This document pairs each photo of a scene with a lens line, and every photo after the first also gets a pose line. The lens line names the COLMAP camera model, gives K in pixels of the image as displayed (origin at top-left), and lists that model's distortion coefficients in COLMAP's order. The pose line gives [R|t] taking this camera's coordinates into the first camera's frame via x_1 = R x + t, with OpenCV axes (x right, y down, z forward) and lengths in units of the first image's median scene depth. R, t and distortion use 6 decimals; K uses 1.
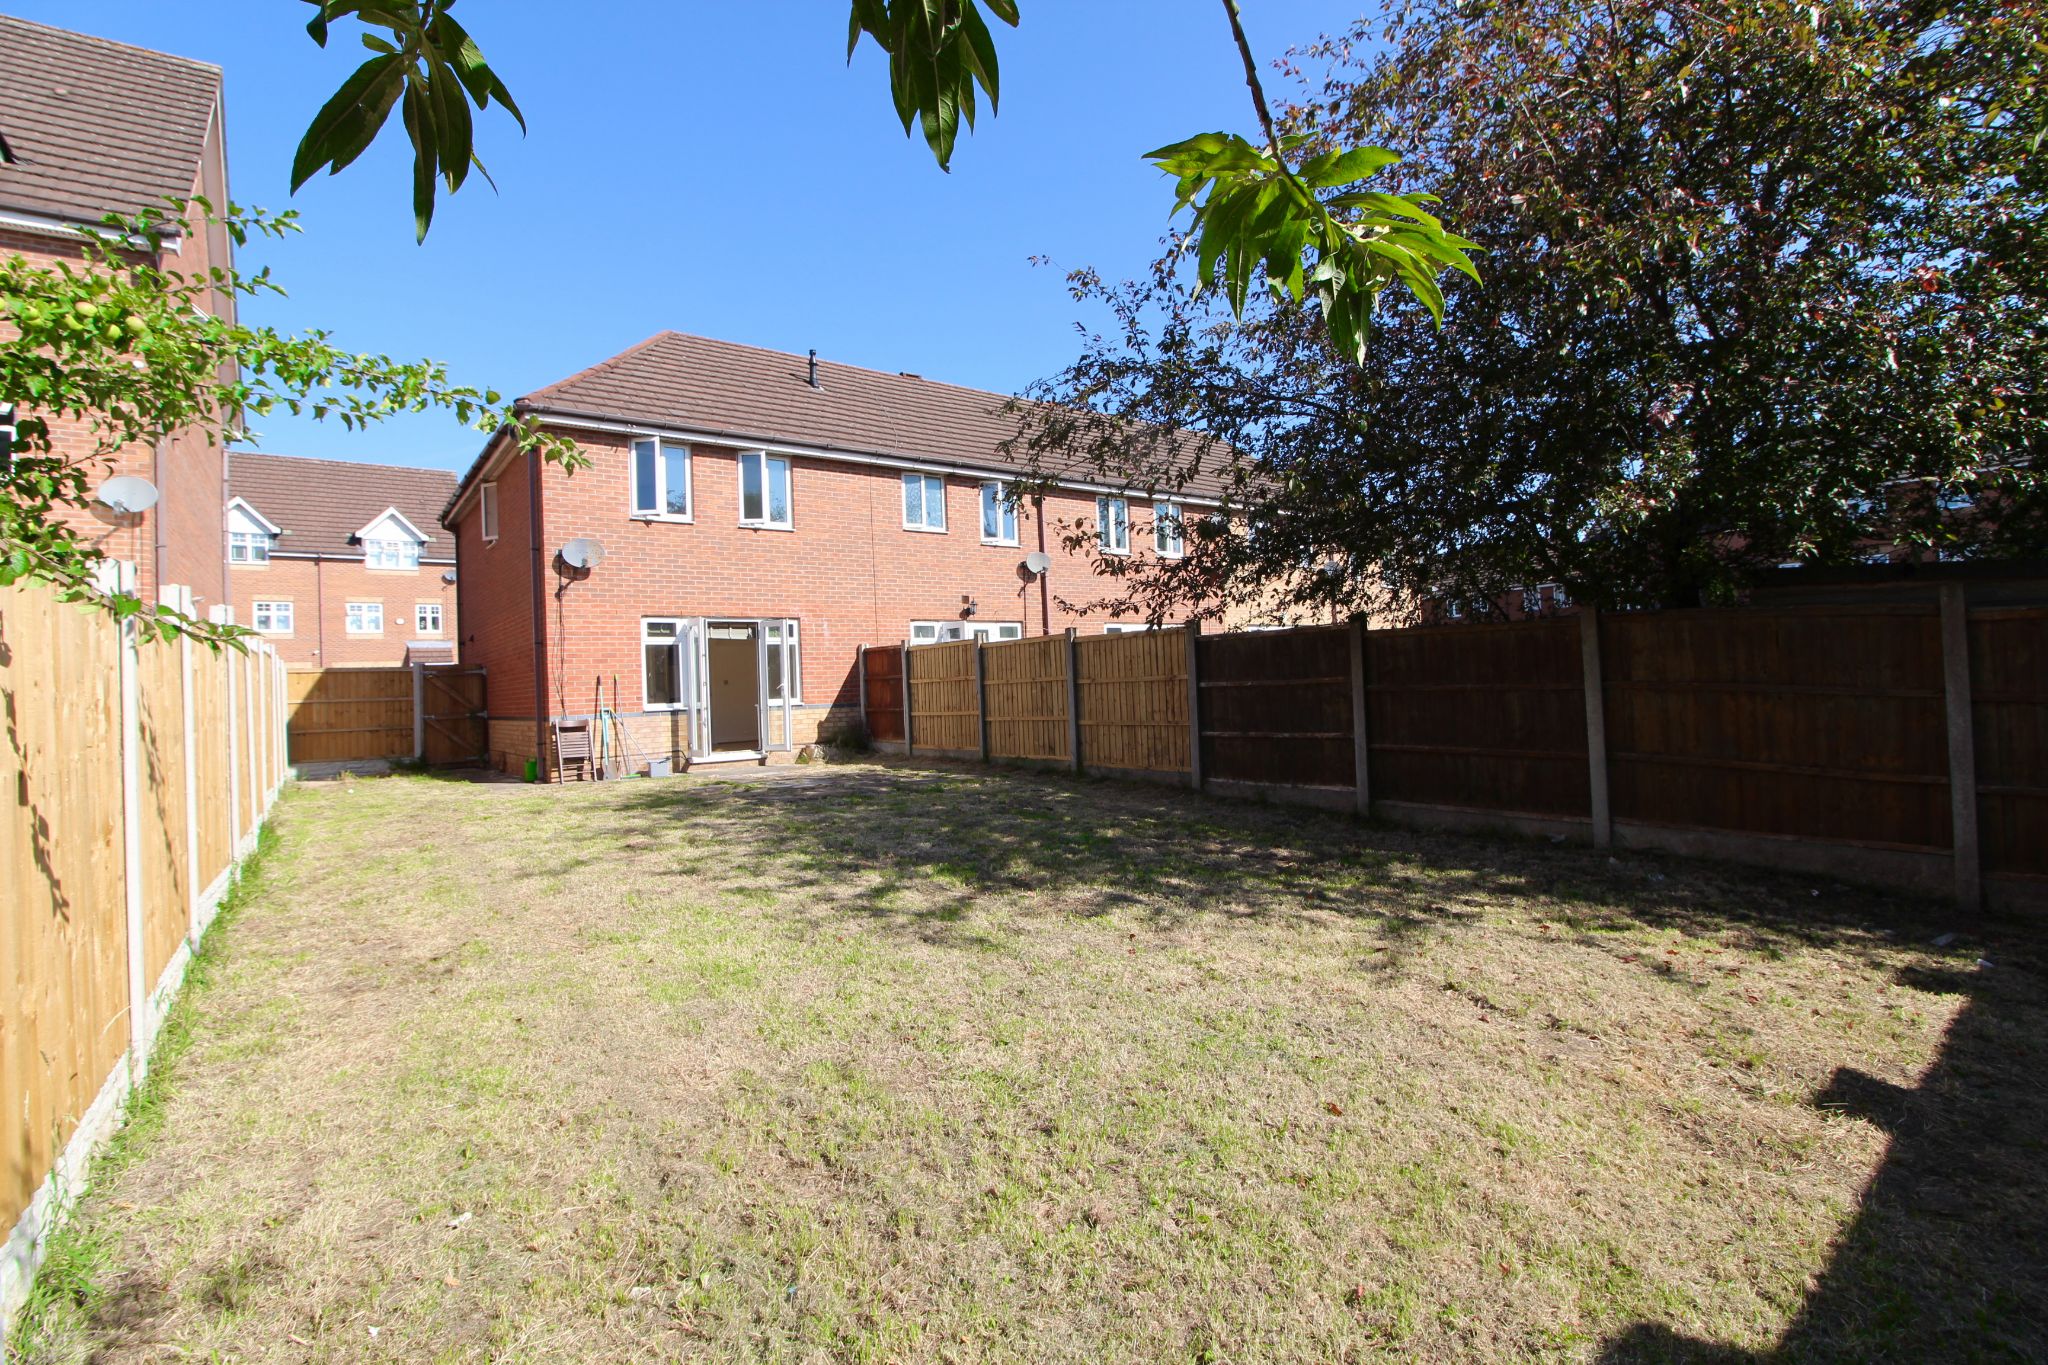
lens RADIAL K [[945.3, 0, 1010.7], [0, 945.3, 667.4], [0, 0, 1]] dist [0.001266, -0.013184]
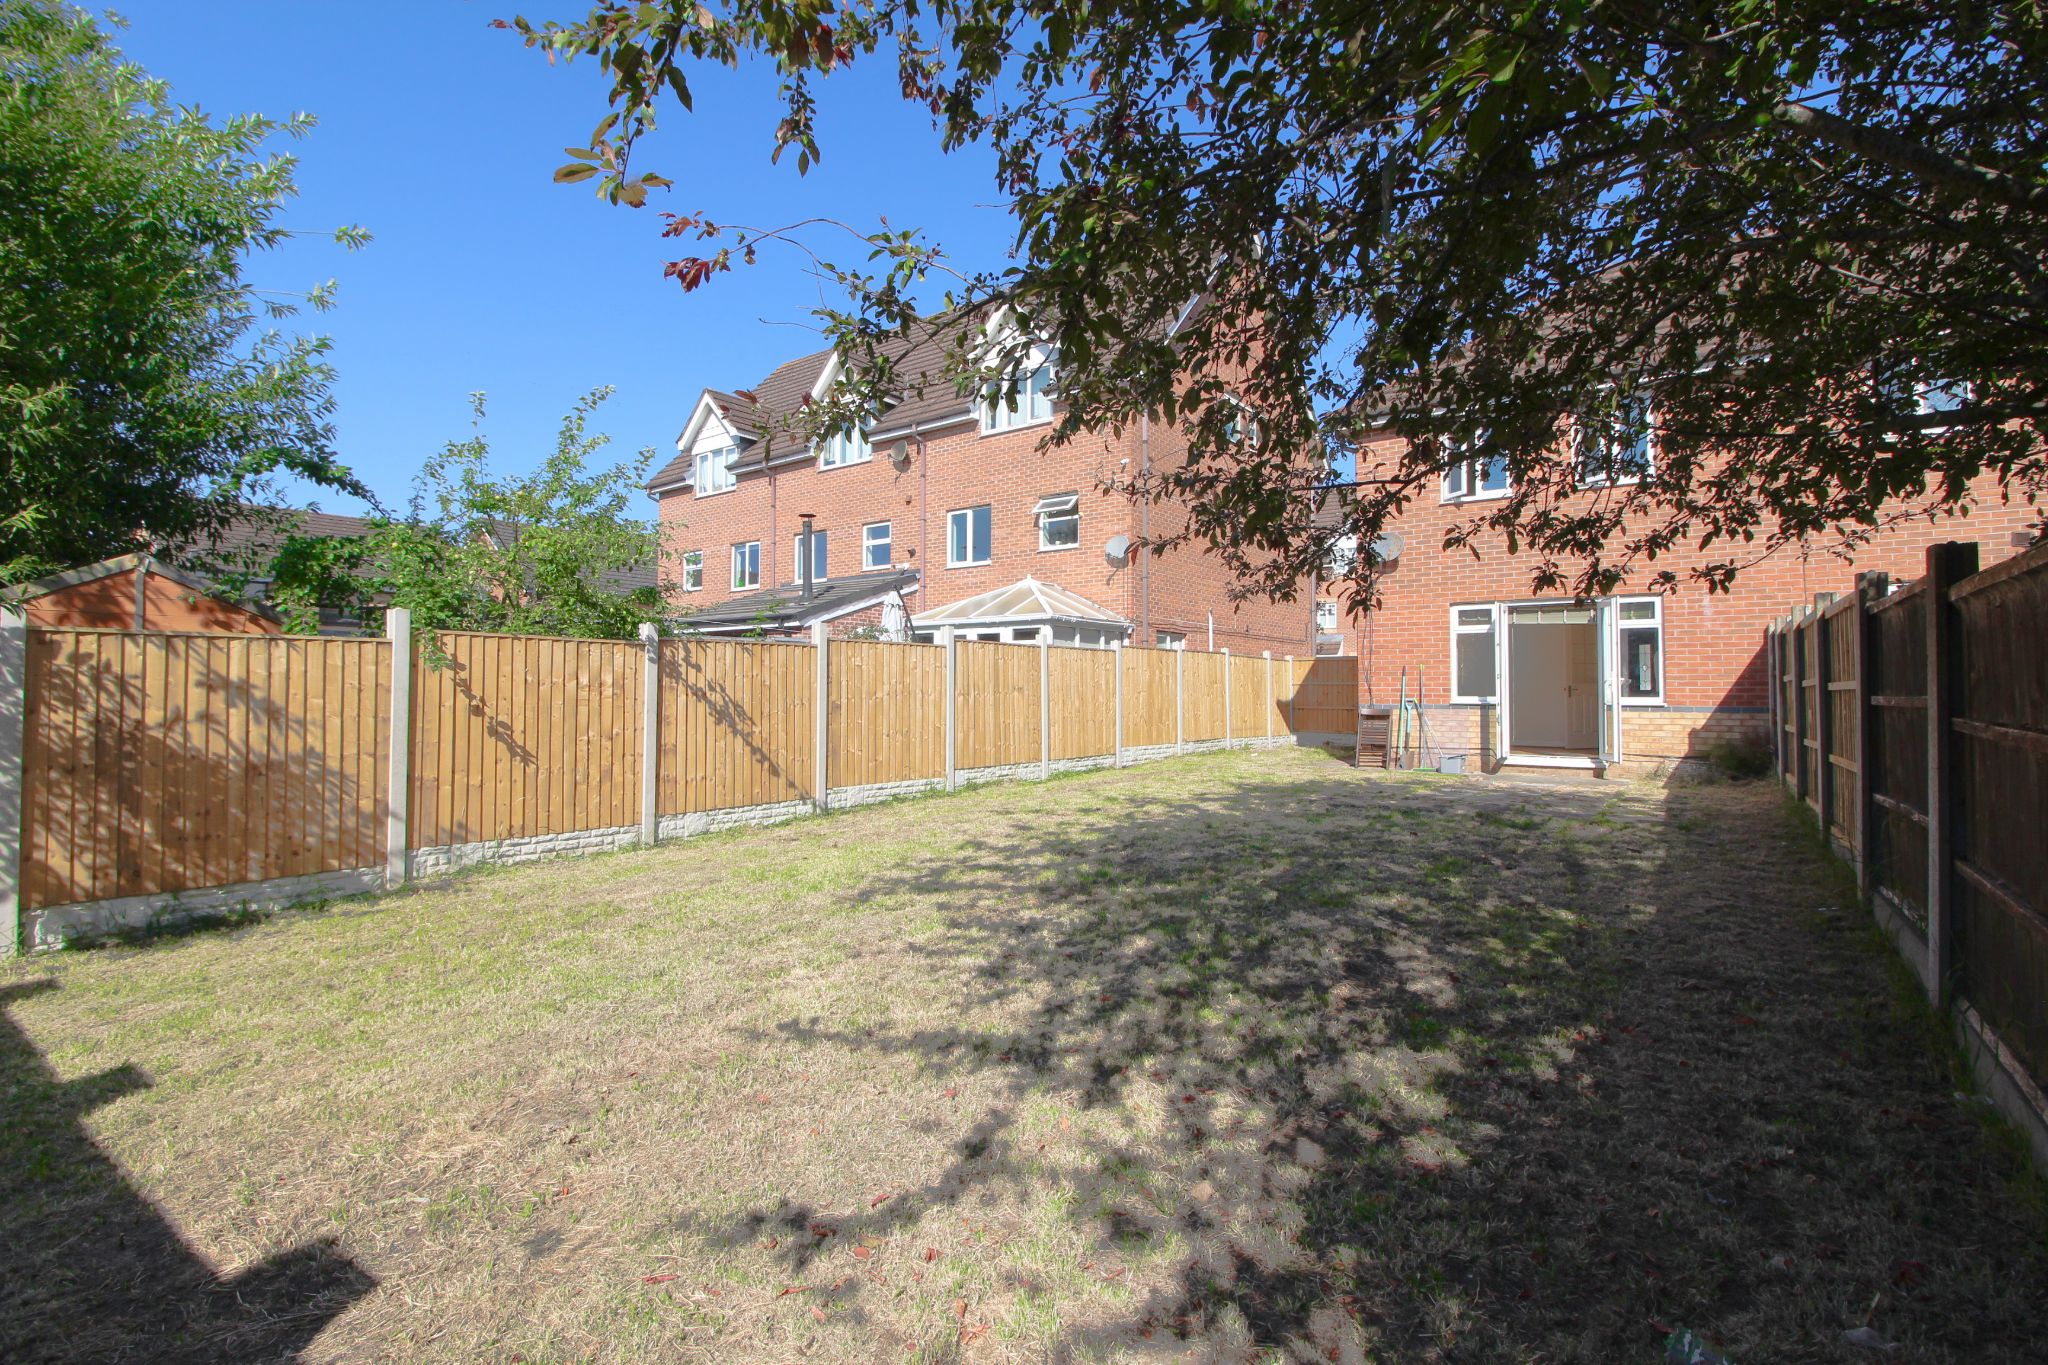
lens RADIAL K [[945.3, 0, 1010.7], [0, 945.3, 667.4], [0, 0, 1]] dist [0.001266, -0.013184]
pose [[0.279566, 0.011735, -0.960055, 0.395342], [0.005605, 0.999888, 0.013854, -0.006004], [0.960110, -0.009255, 0.279469, 0.298593]]
